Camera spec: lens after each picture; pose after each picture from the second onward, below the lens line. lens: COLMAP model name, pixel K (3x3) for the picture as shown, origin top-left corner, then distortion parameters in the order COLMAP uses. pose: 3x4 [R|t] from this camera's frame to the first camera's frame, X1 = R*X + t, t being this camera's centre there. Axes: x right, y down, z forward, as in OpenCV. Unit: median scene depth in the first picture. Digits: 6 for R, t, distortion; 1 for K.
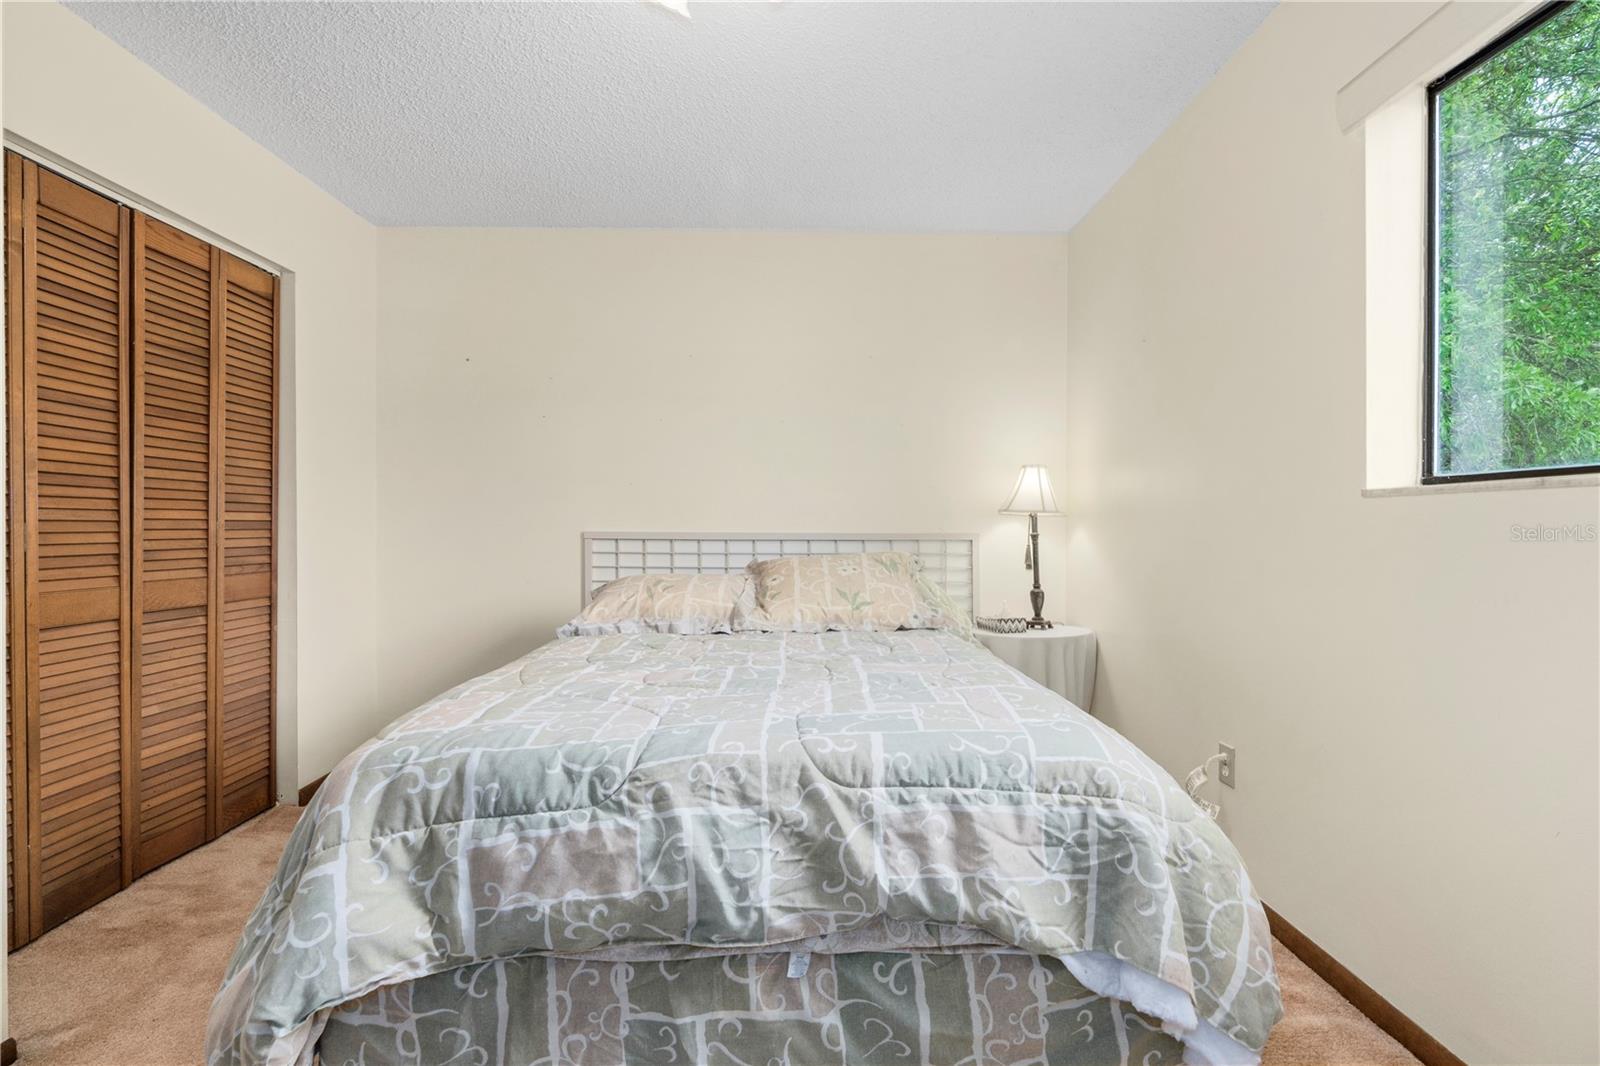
lens RADIAL K [[726.3, 0, 803.3], [0, 726.3, 536.6], [0, 0, 1]] dist [-0.003094, -0.000158]
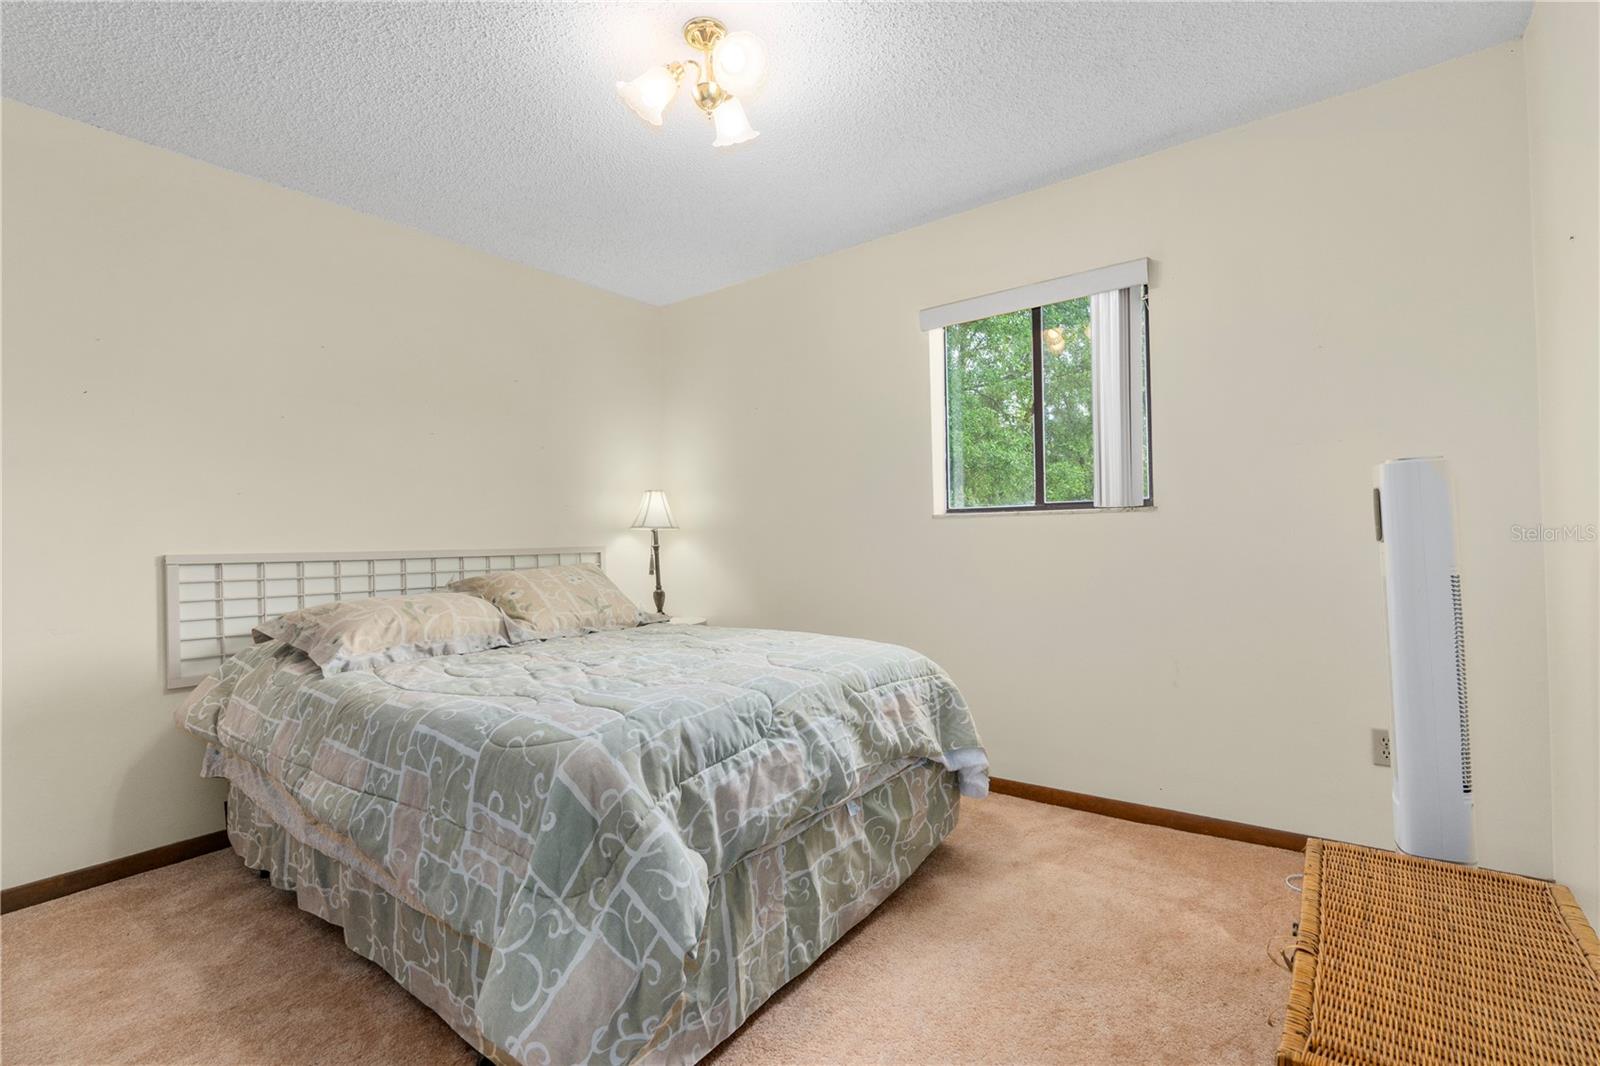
lens RADIAL K [[726.3, 0, 800.0], [0, 726.3, 530.9], [0, 0, 1]] dist [-0.003094, -0.000158]
pose [[0.619094, -0.003941, 0.785307, -1.339341], [0.030150, 0.999369, -0.018754, 0.003754], [-0.784738, 0.035288, 0.618823, 0.073243]]
